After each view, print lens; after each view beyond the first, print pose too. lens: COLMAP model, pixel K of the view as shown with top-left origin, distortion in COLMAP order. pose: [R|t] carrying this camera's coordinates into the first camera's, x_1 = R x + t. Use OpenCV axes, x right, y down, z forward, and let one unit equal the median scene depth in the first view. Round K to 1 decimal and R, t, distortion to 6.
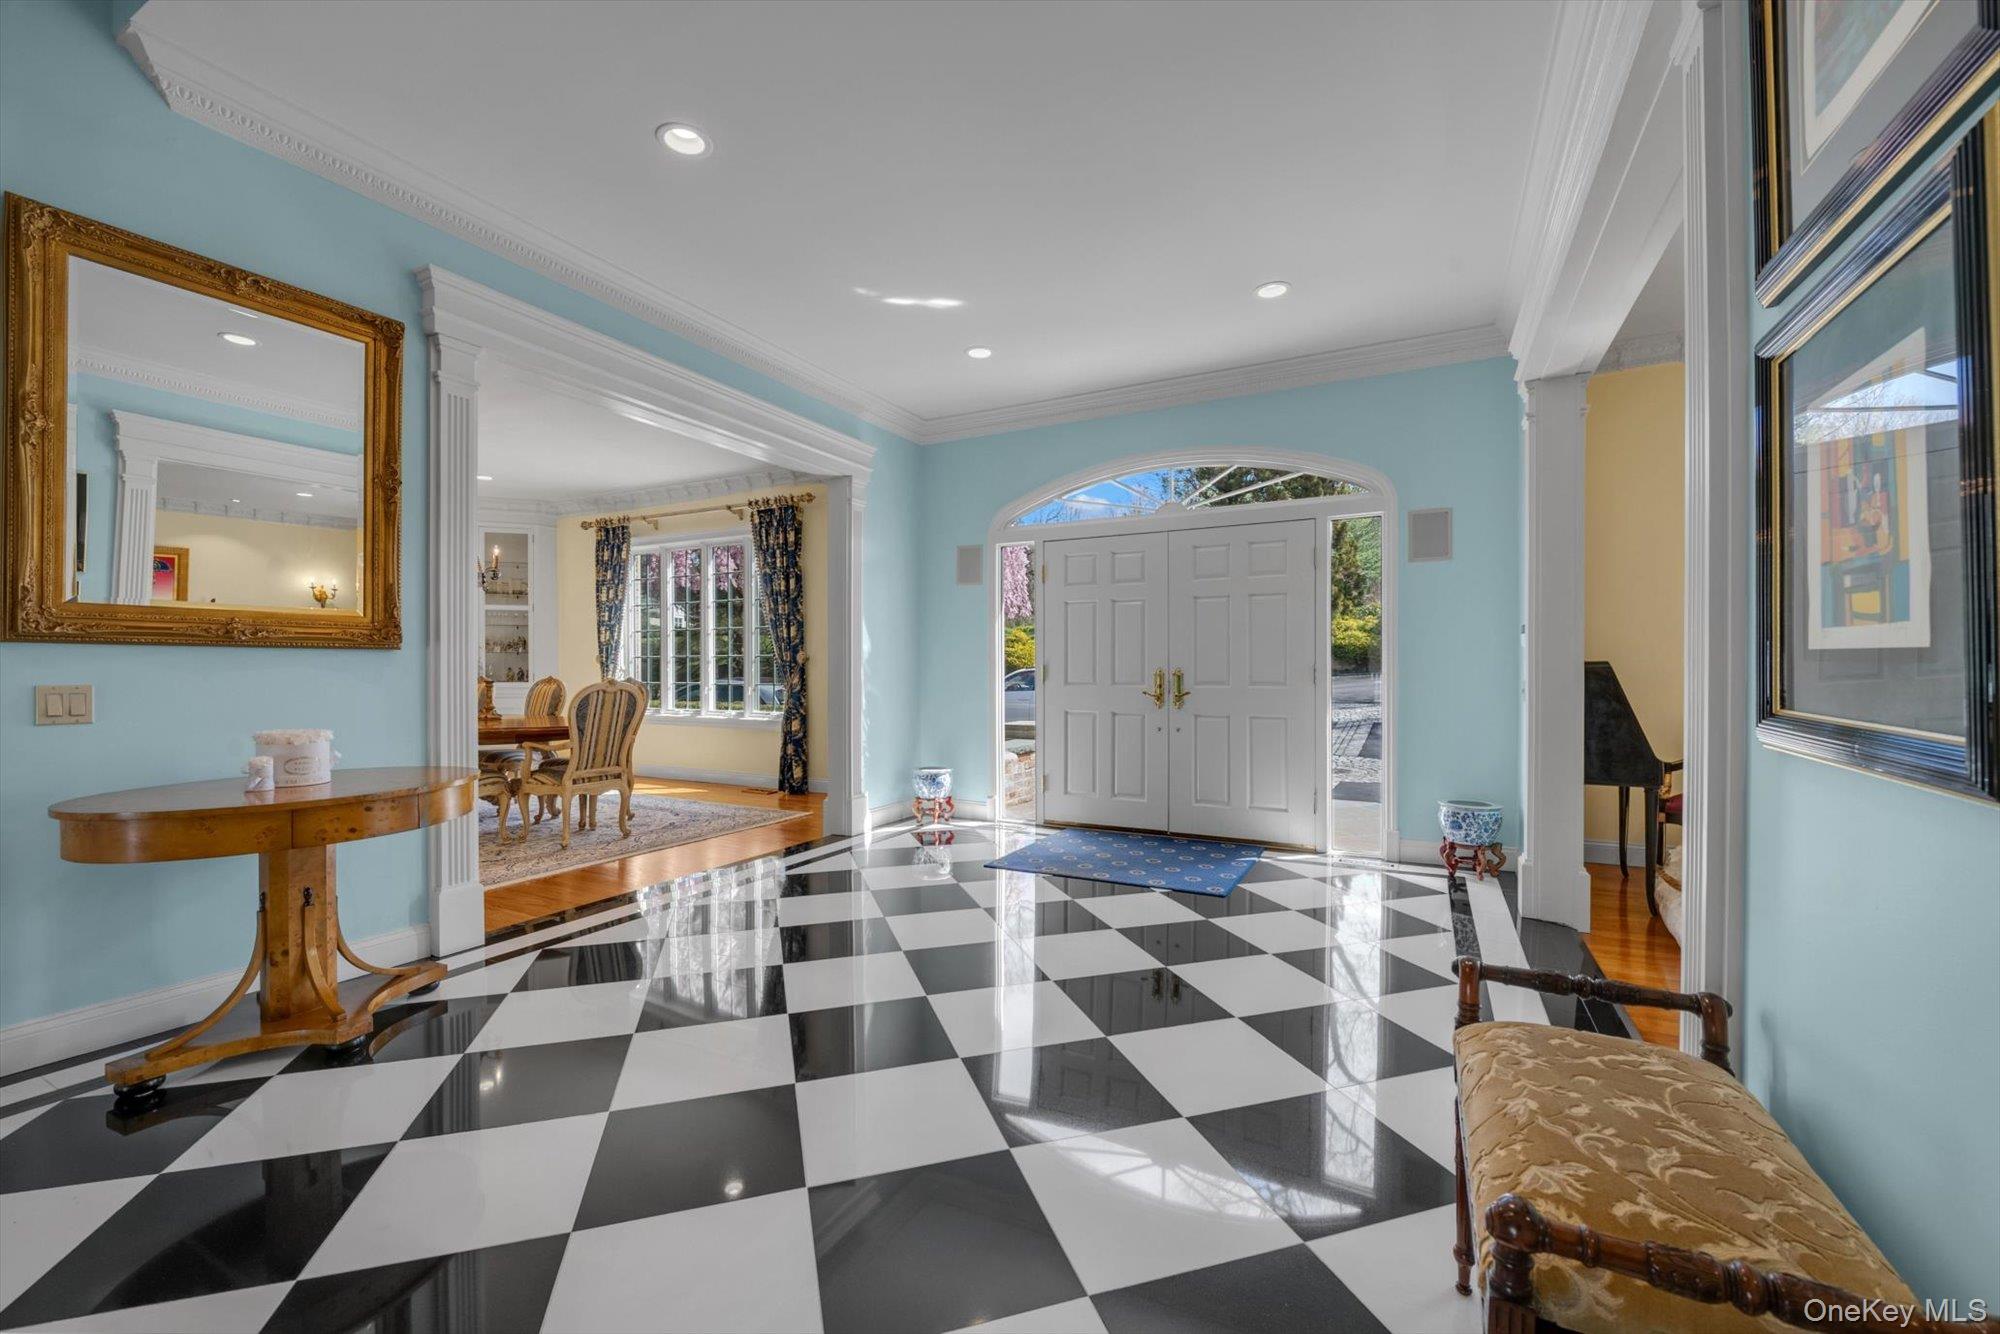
lens RADIAL K [[806.6, 0, 1013.3], [0, 806.6, 668.6], [0, 0, 1]] dist [-0.010229, -0.000873]
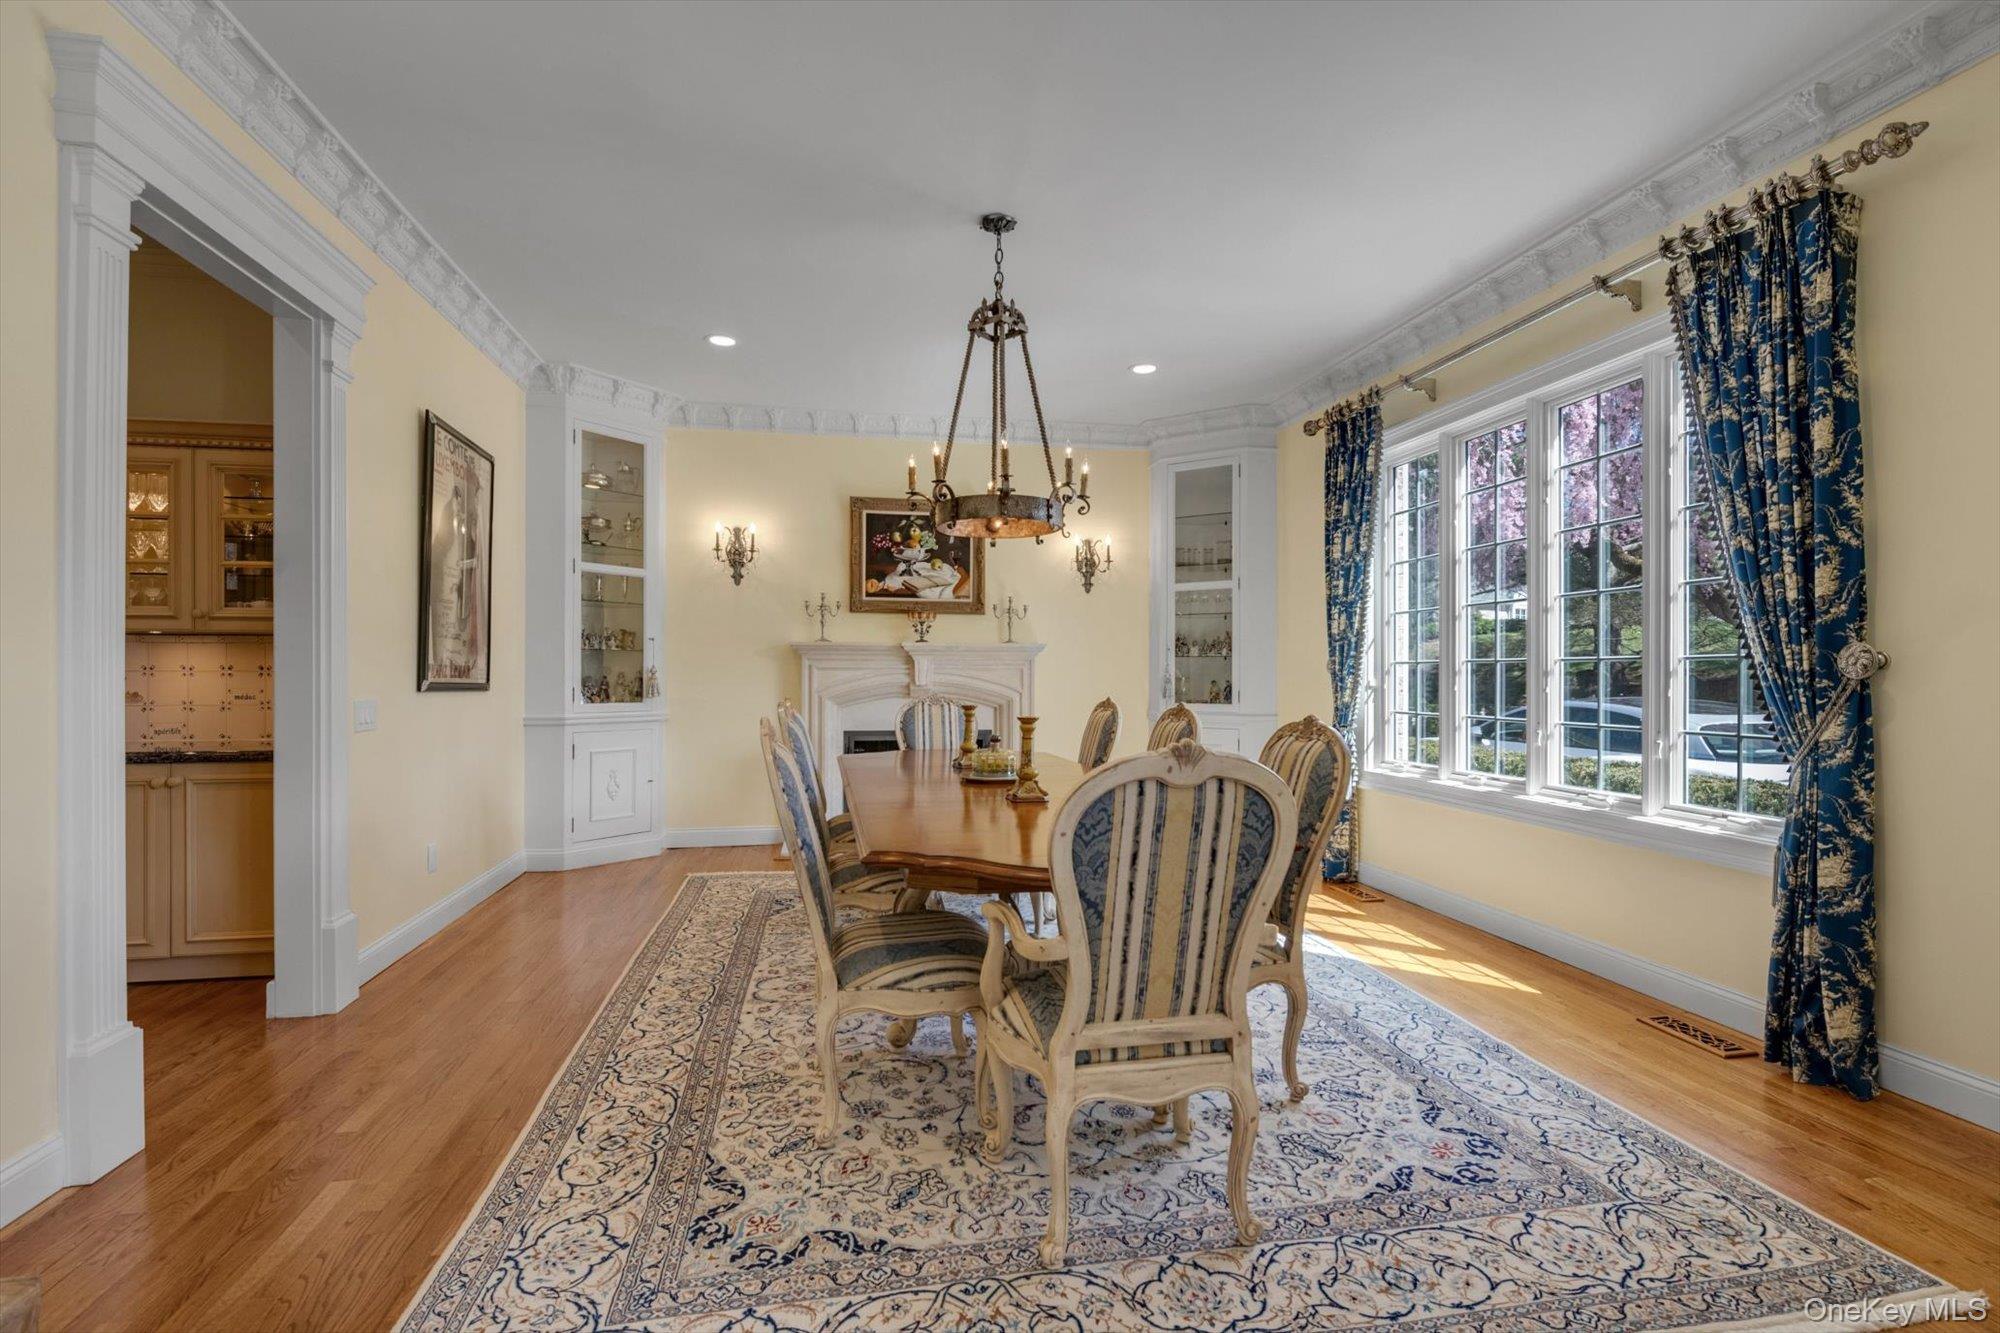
lens RADIAL K [[932.2, 0, 1013.3], [0, 932.2, 677.2], [0, 0, 1]] dist [-0.009069, -0.001411]
pose [[0.632687, 0.005311, -0.774389, -0.190407], [-0.003364, 0.999986, 0.004110, -0.007922], [0.774400, 0.000005, 0.632696, 0.509145]]
